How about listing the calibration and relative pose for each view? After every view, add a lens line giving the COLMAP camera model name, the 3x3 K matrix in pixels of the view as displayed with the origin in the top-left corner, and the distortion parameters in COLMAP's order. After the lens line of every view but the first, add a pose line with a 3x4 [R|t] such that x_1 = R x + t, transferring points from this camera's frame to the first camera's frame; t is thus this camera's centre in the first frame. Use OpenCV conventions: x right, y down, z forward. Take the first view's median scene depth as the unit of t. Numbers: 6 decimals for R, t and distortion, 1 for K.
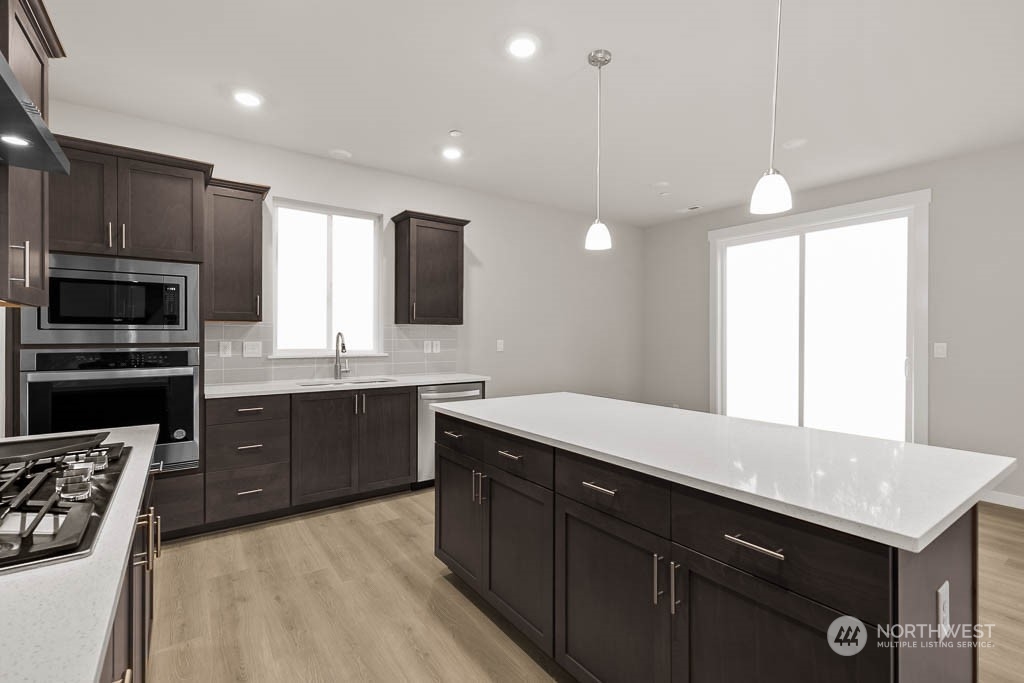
lens RADIAL K [[464.8, 0, 513.4], [0, 464.8, 337.1], [0, 0, 1]] dist [0.009499, -0.002274]
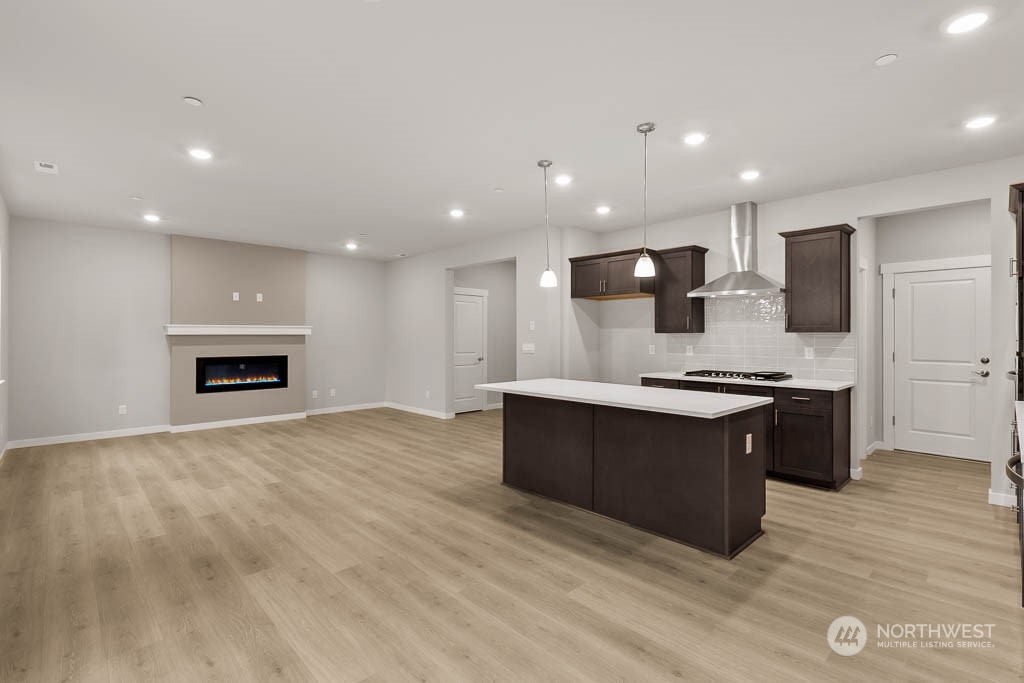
lens RADIAL K [[464.8, 0, 514.8], [0, 464.8, 336.2], [0, 0, 1]] dist [0.009499, -0.002274]
pose [[-0.989822, -0.006503, -0.142164, 0.513807], [-0.006192, 0.999977, -0.002631, -0.012357], [0.142178, -0.001724, -0.989840, 1.566249]]
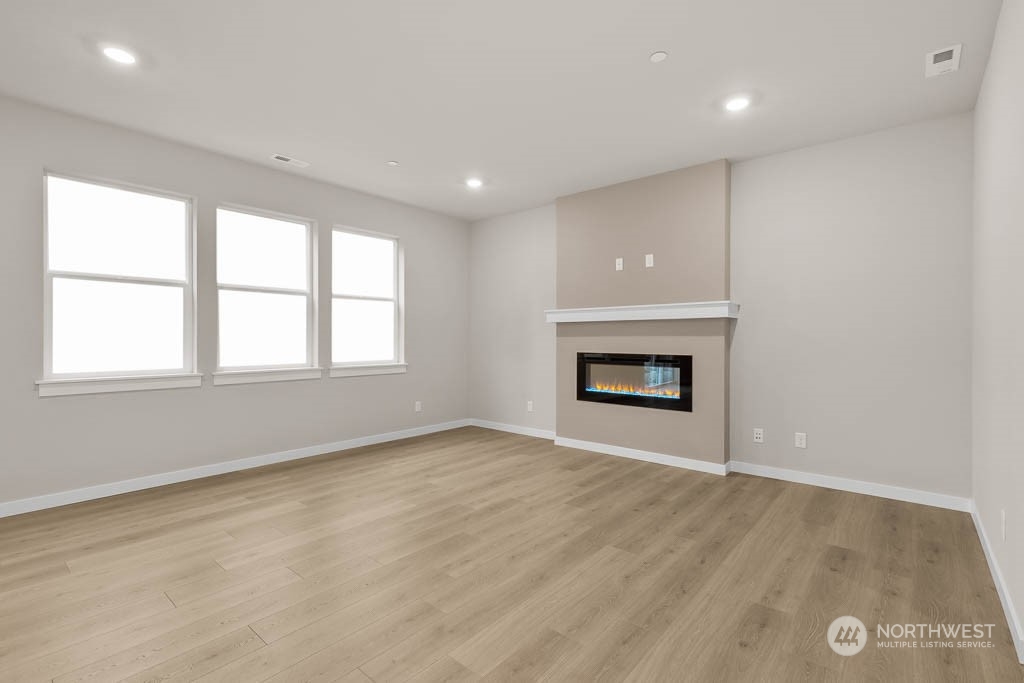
lens RADIAL K [[464.8, 0, 518.8], [0, 464.8, 339.9], [0, 0, 1]] dist [0.009499, -0.002274]
pose [[-0.238967, -0.006919, 0.971003, 0.184728], [0.000136, 0.999974, 0.007159, 0.030417], [-0.971028, 0.001843, -0.238960, -0.009698]]
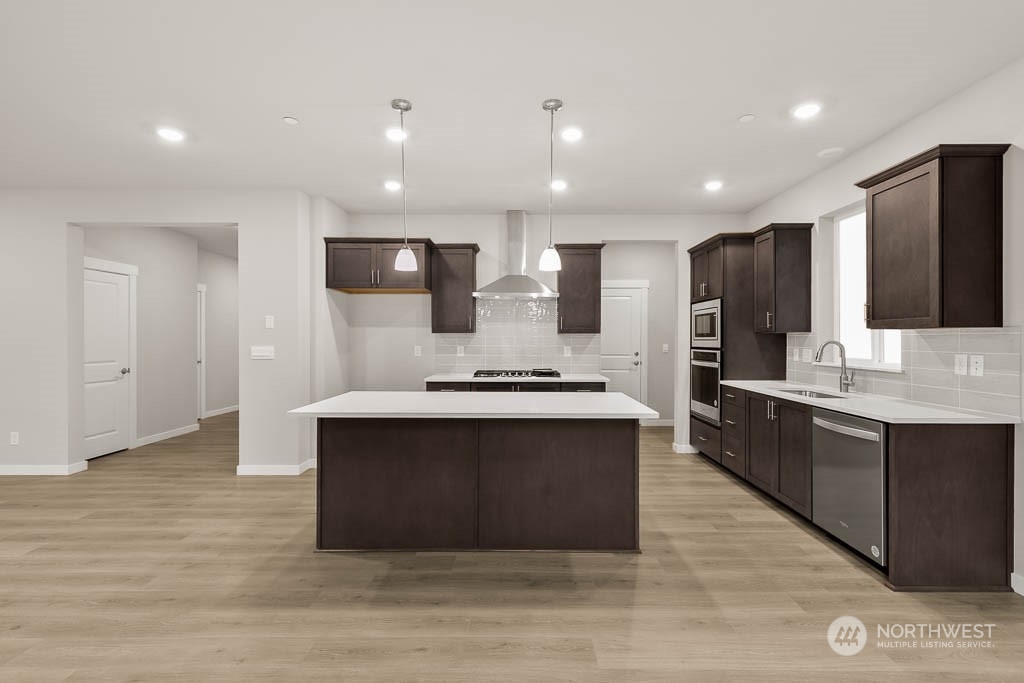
lens RADIAL K [[464.8, 0, 514.0], [0, 464.8, 339.7], [0, 0, 1]] dist [0.009499, -0.002274]
pose [[-0.597145, -0.002216, -0.802130, 0.832561], [-0.004713, 0.999989, 0.000746, -0.011696], [0.802120, 0.004226, -0.597148, 1.138100]]
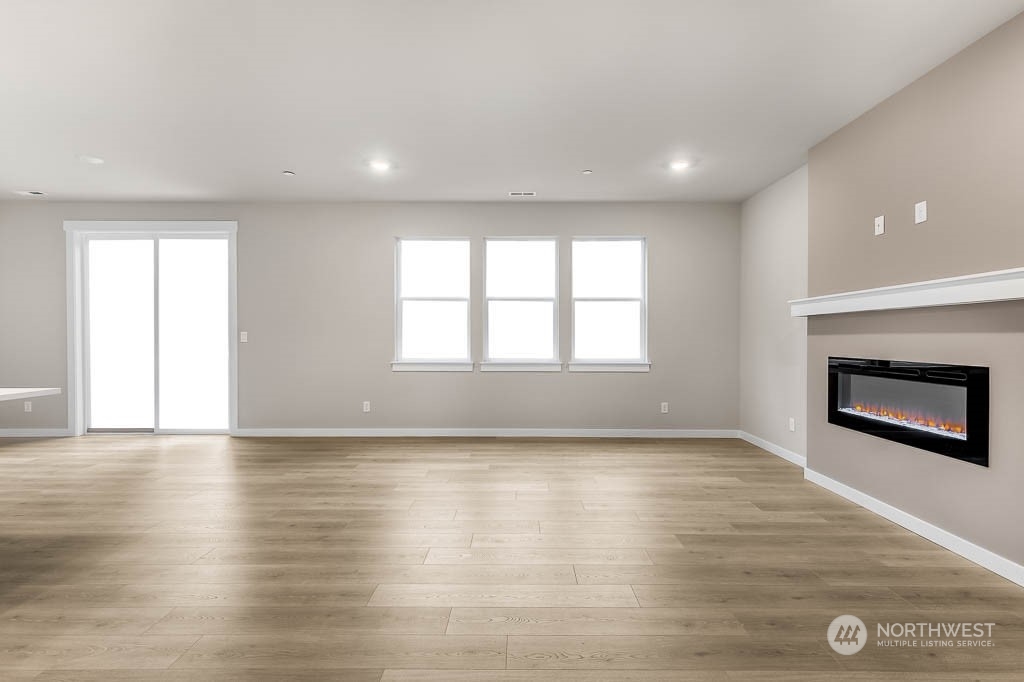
lens RADIAL K [[464.8, 0, 520.2], [0, 464.8, 342.8], [0, 0, 1]] dist [0.009499, -0.002274]
pose [[0.590282, -0.013739, 0.807080, 0.288421], [0.002354, 0.999880, 0.015298, 0.030466], [-0.807194, -0.007130, 0.590243, -0.589551]]
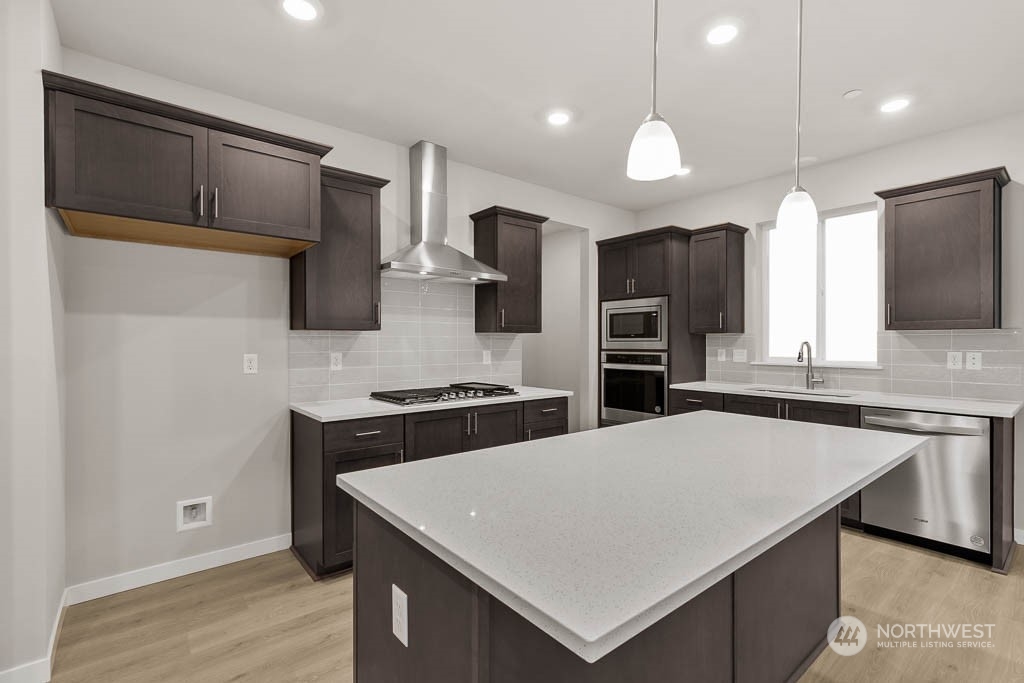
lens RADIAL K [[464.8, 0, 517.0], [0, 464.8, 346.1], [0, 0, 1]] dist [0.009499, -0.002274]
pose [[0.064991, 0.006800, -0.997863, 0.622797], [-0.000429, 0.999977, 0.006787, -0.007411], [0.997886, -0.000013, 0.064993, 0.356535]]
